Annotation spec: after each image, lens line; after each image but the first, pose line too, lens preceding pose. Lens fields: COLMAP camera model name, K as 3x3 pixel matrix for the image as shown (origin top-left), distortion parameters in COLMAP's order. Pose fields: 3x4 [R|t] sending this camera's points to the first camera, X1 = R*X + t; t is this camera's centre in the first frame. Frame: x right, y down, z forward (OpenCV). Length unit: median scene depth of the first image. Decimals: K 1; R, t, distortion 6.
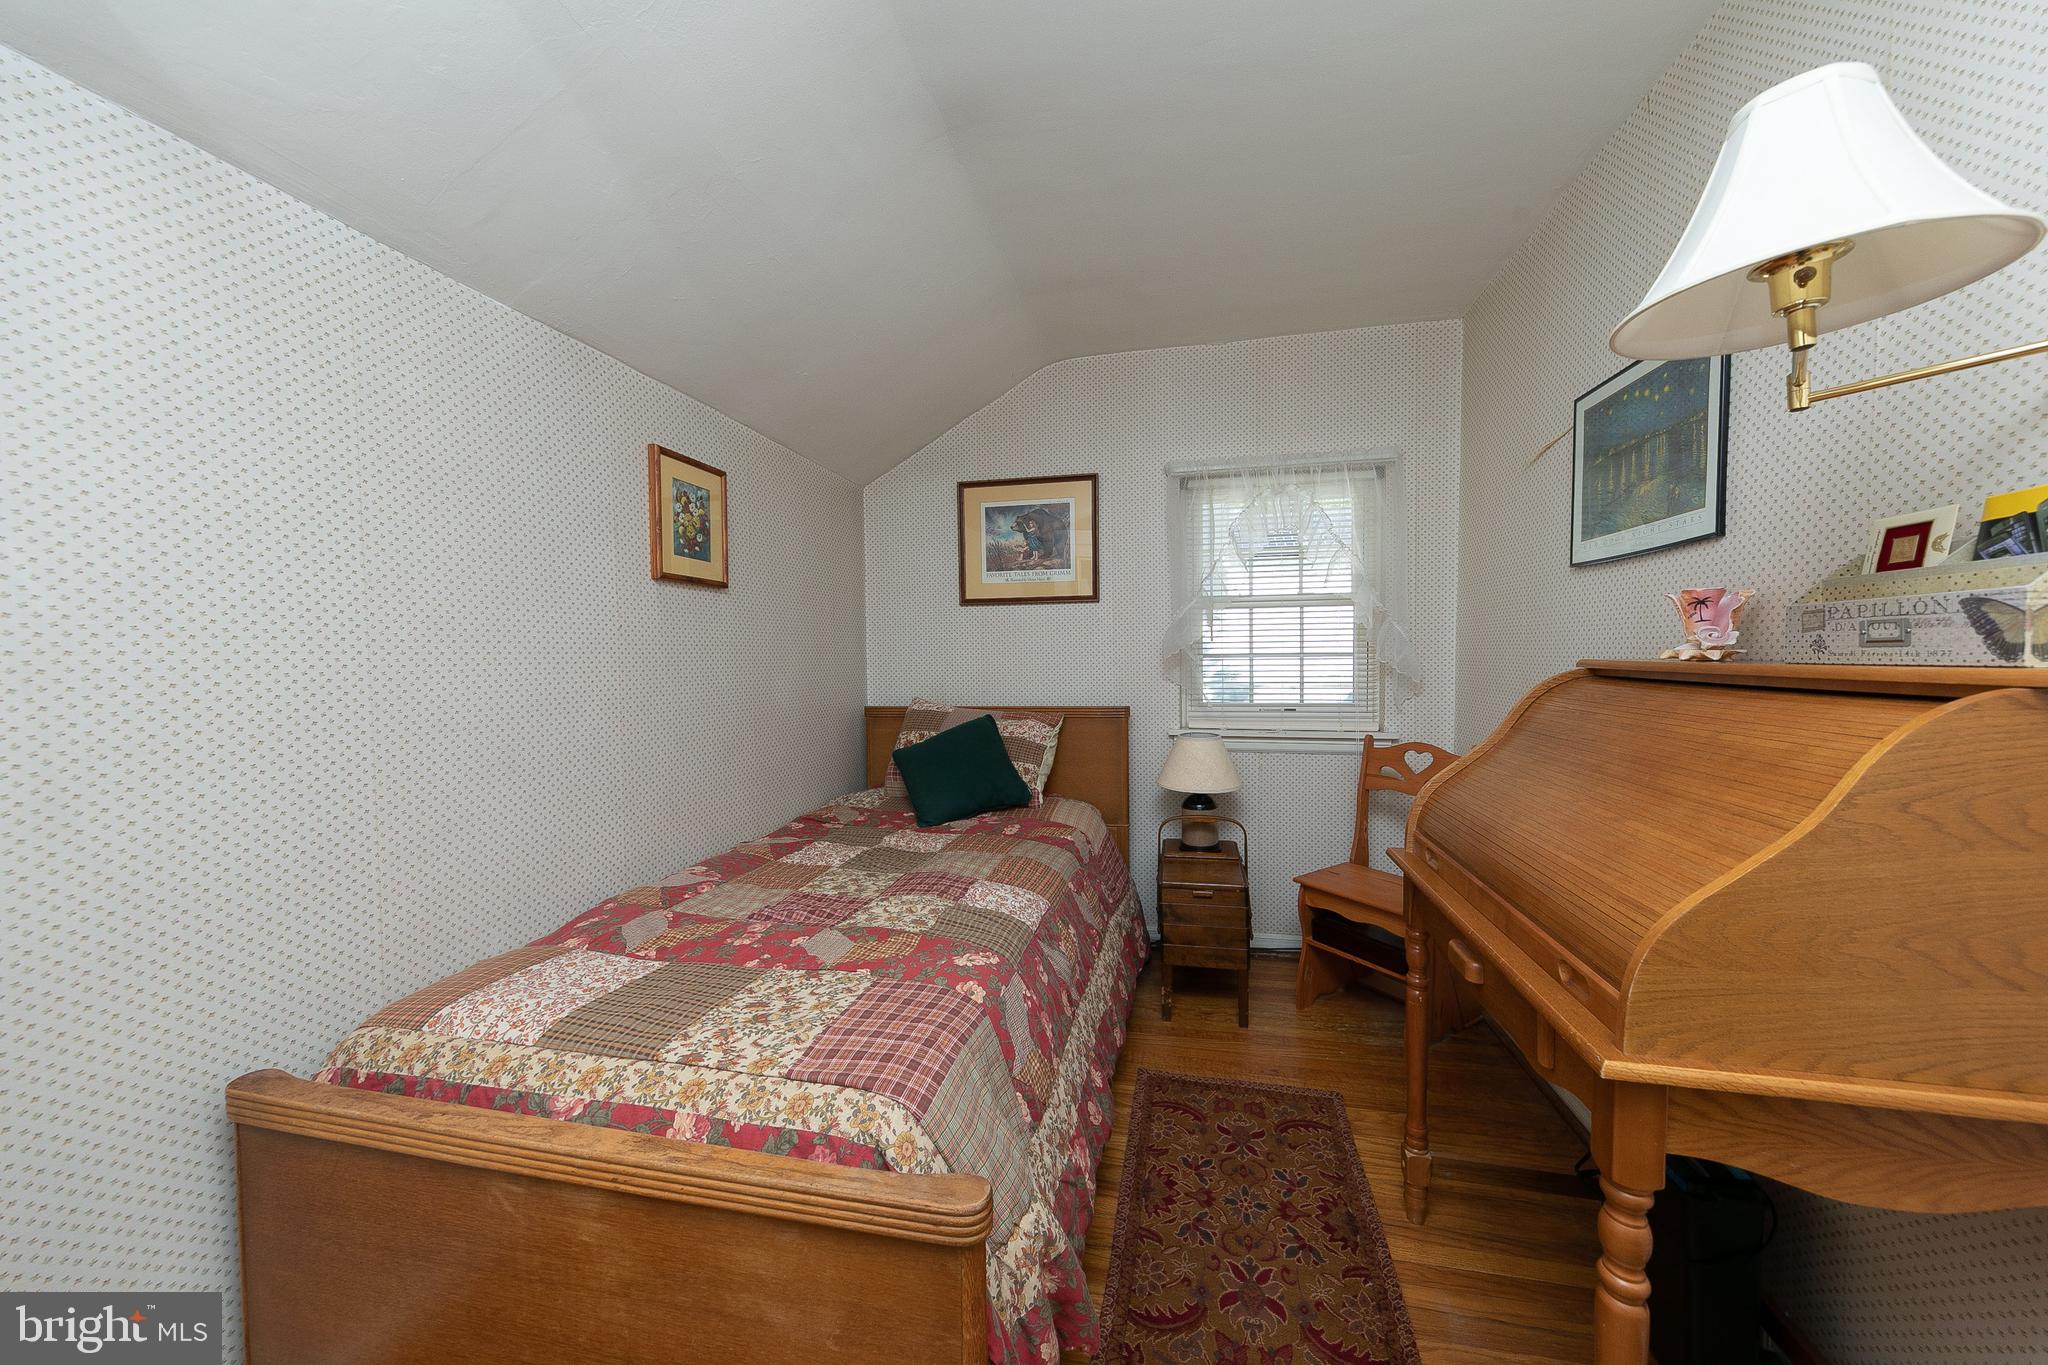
lens RADIAL K [[763.4, 0, 1023.5], [0, 763.4, 677.8], [0, 0, 1]] dist [-0.007563, -0.000718]
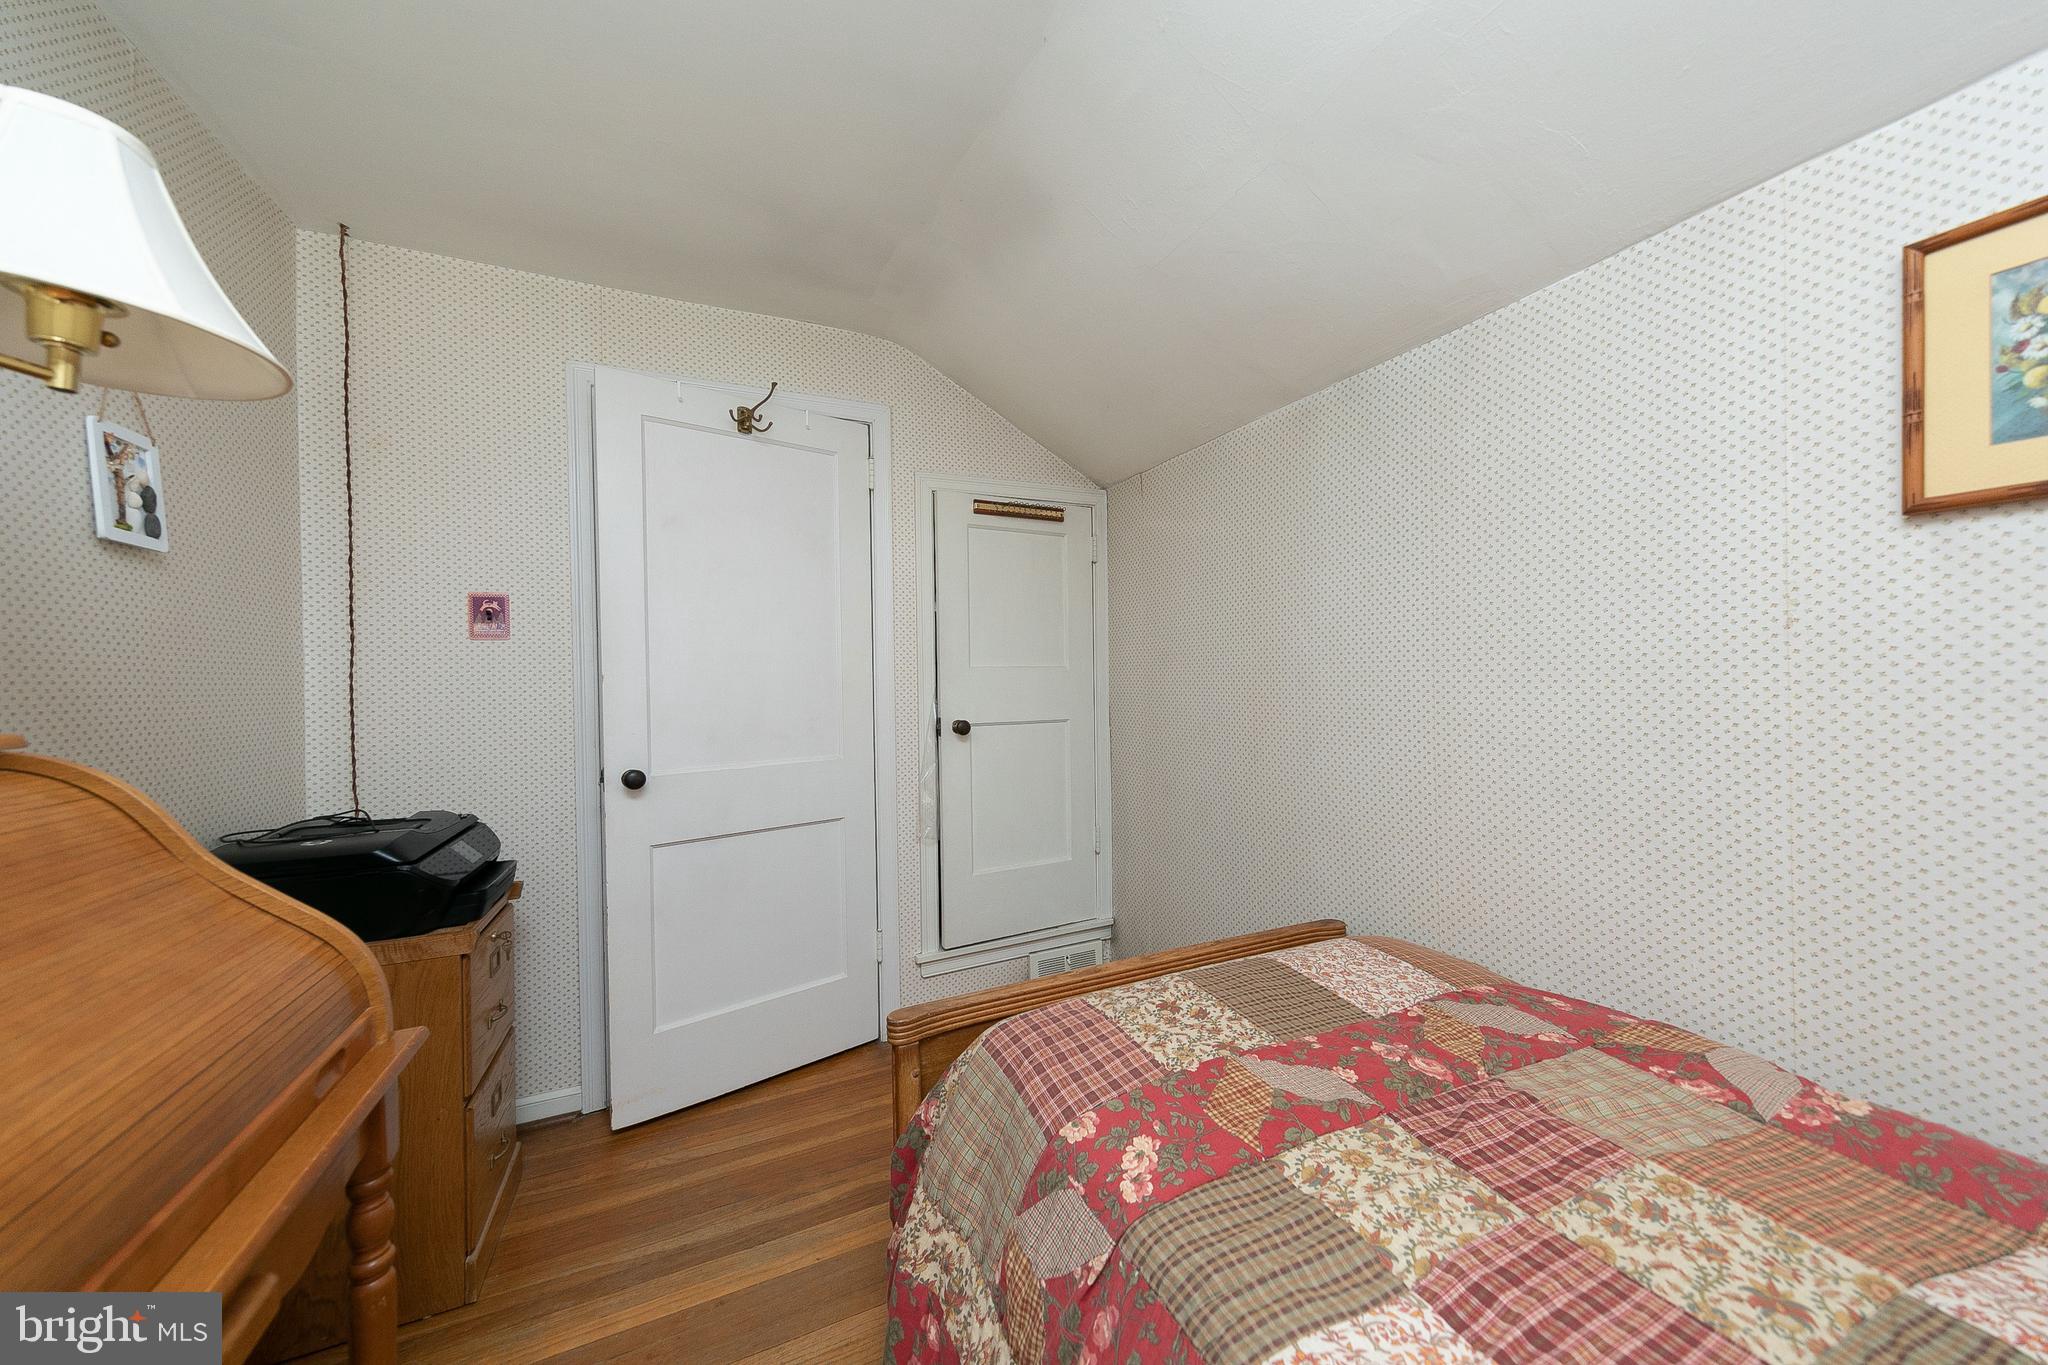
lens RADIAL K [[705.8, 0, 1031.0], [0, 705.8, 680.1], [0, 0, 1]] dist [0.000541, 0.000027]
pose [[-0.796775, 0.026596, -0.603691, 0.316260], [0.005093, 0.999291, 0.037303, -0.052270], [0.604255, 0.026647, -0.796345, 1.246078]]
